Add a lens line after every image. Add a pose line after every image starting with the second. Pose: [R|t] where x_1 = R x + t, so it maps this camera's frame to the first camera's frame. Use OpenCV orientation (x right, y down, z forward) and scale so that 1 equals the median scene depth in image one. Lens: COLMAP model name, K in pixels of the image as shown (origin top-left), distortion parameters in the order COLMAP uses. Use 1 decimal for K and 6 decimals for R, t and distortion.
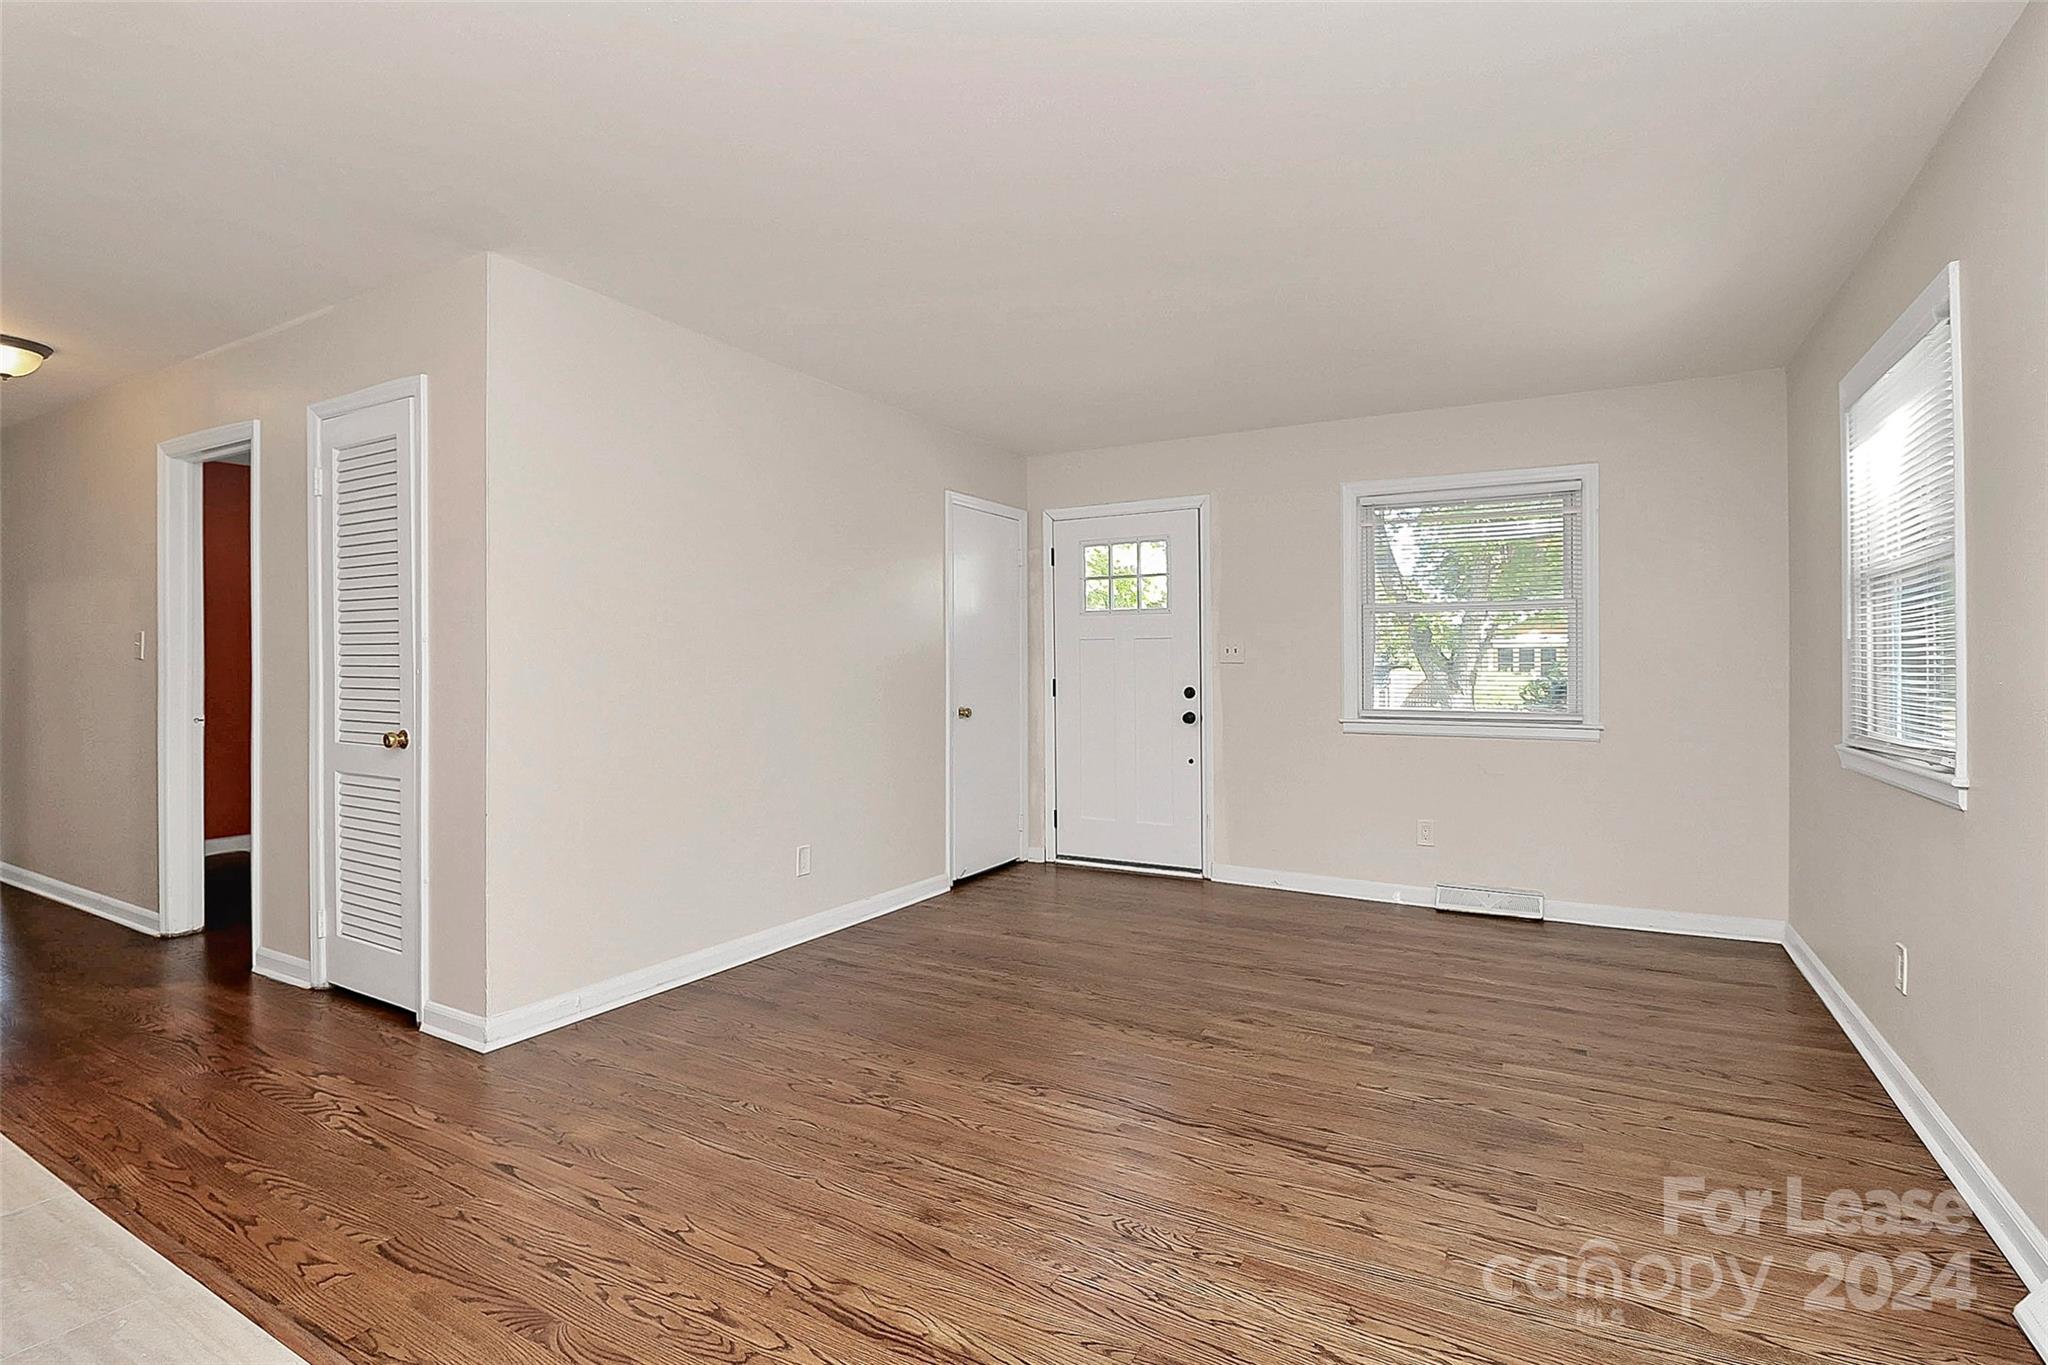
lens RADIAL K [[972.5, 0, 1017.5], [0, 972.5, 674.6], [0, 0, 1]] dist [-0.005627, -0.008190]
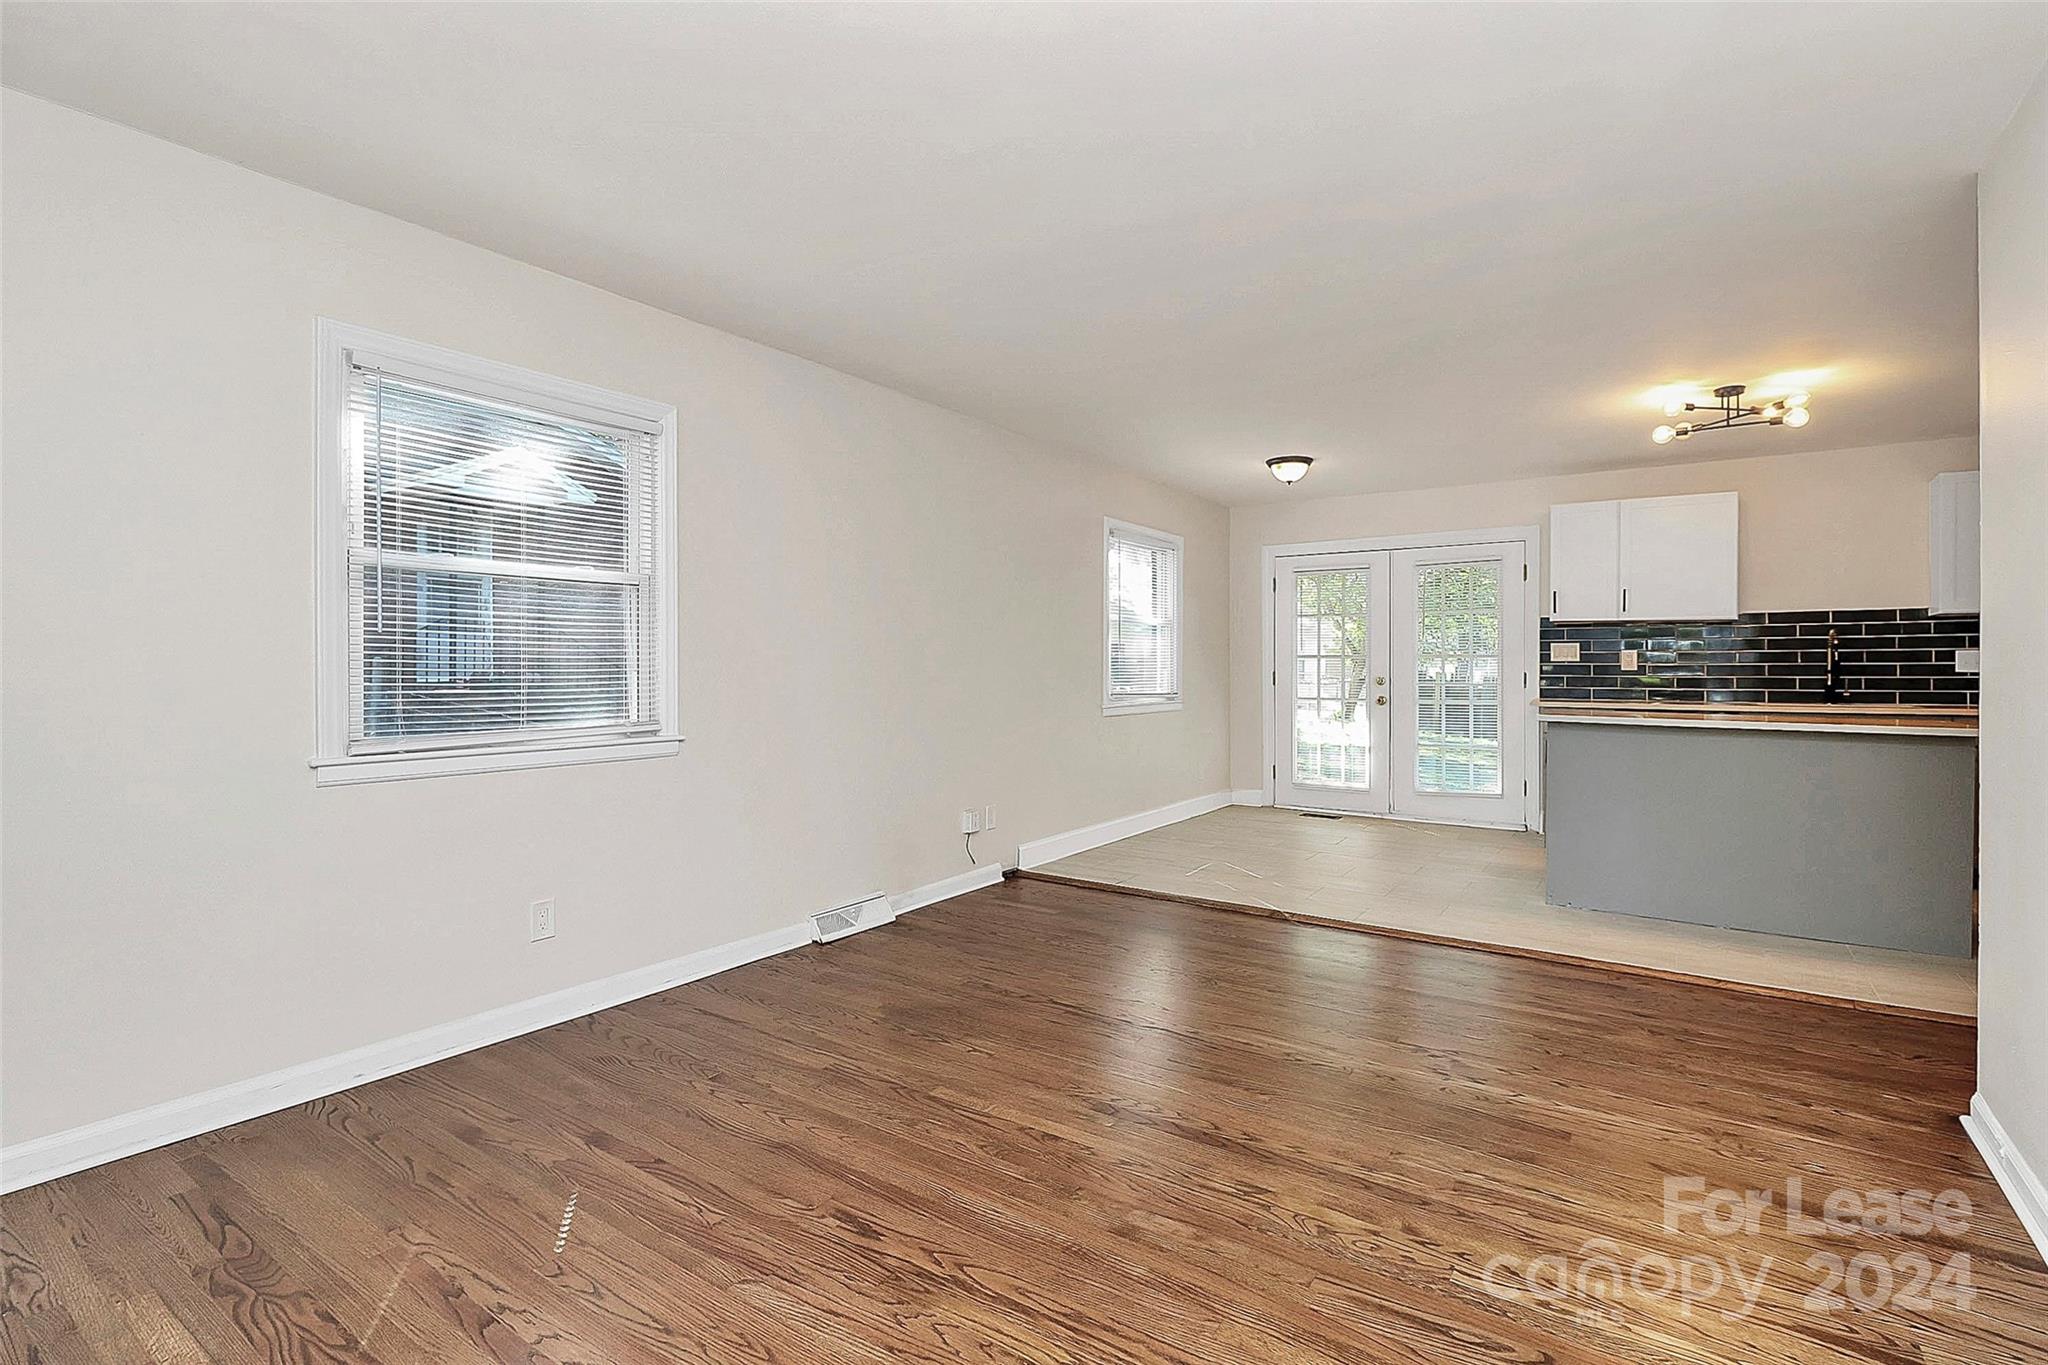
lens RADIAL K [[972.5, 0, 1009.0], [0, 972.5, 667.1], [0, 0, 1]] dist [-0.005627, -0.008190]
pose [[-0.996023, -0.004747, 0.088967, 0.186839], [-0.003968, 0.999952, 0.008925, -0.013637], [-0.089005, 0.008537, -0.995995, 1.620671]]
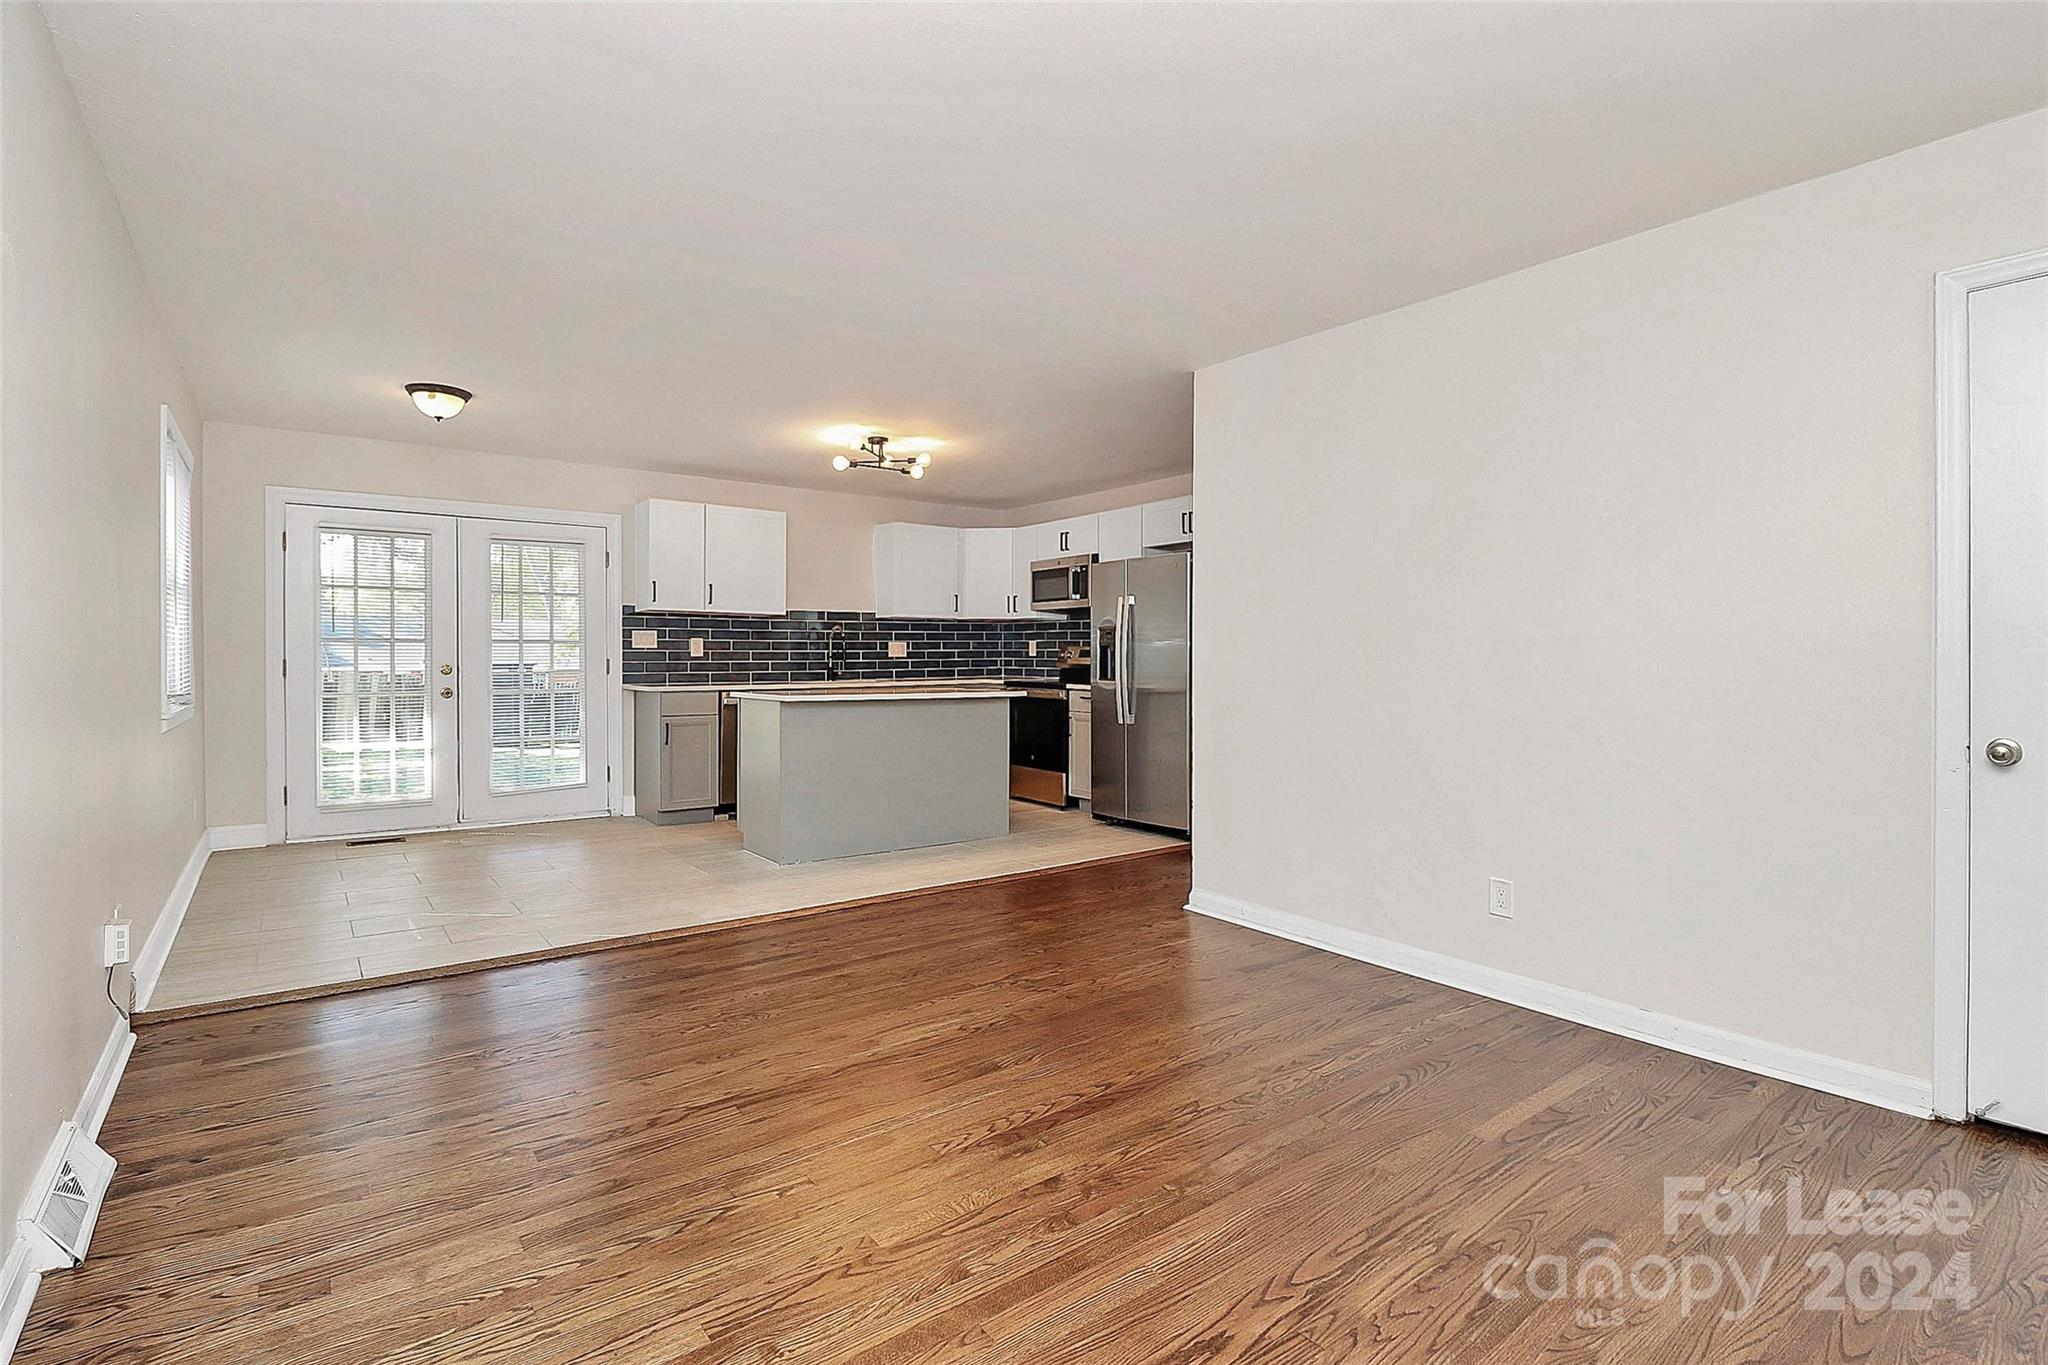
lens RADIAL K [[972.5, 0, 1034.3], [0, 972.5, 655.3], [0, 0, 1]] dist [-0.005627, -0.008190]
pose [[-0.387726, -0.004853, -0.921762, 0.786024], [-0.007429, 0.999970, -0.002140, 0.000735], [0.921745, 0.006018, -0.387751, 1.150774]]
